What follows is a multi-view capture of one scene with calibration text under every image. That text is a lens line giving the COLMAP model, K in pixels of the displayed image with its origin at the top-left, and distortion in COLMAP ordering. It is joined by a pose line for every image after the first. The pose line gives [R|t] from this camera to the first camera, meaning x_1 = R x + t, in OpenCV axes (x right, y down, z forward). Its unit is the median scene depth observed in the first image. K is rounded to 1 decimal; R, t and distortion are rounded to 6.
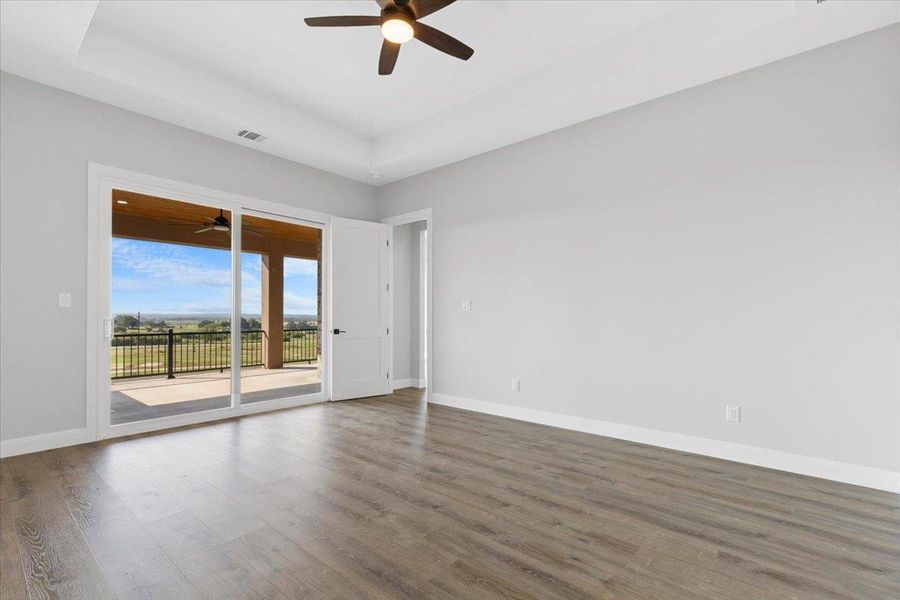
lens RADIAL K [[410.7, 0, 459.3], [0, 410.7, 305.1], [0, 0, 1]] dist [0.002434, 0.000100]
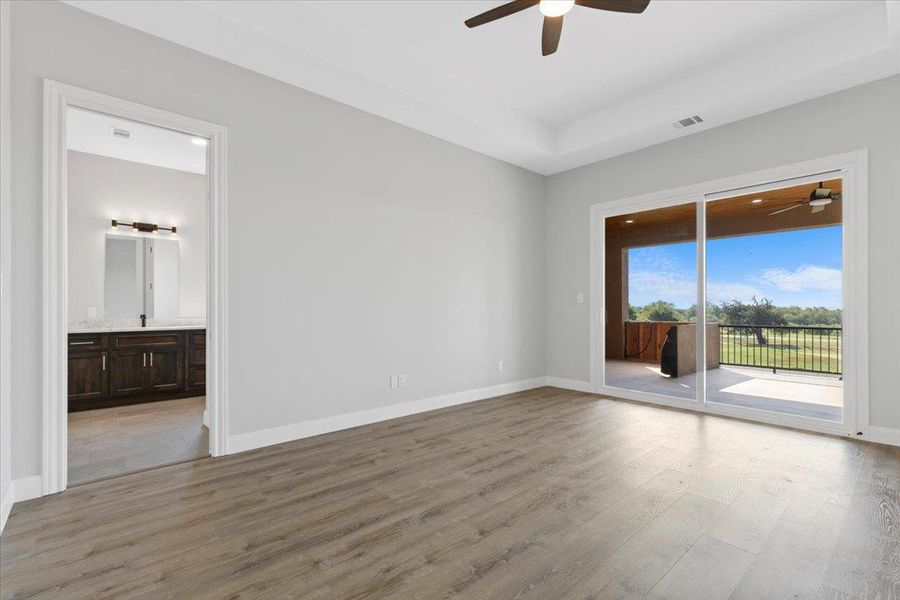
lens RADIAL K [[410.7, 0, 459.3], [0, 410.7, 305.1], [0, 0, 1]] dist [0.002434, 0.000100]
pose [[-0.131869, -0.004645, -0.991256, 0.925605], [0.024224, 0.999675, -0.007907, 0.022067], [0.990971, -0.025055, -0.131714, 1.036320]]
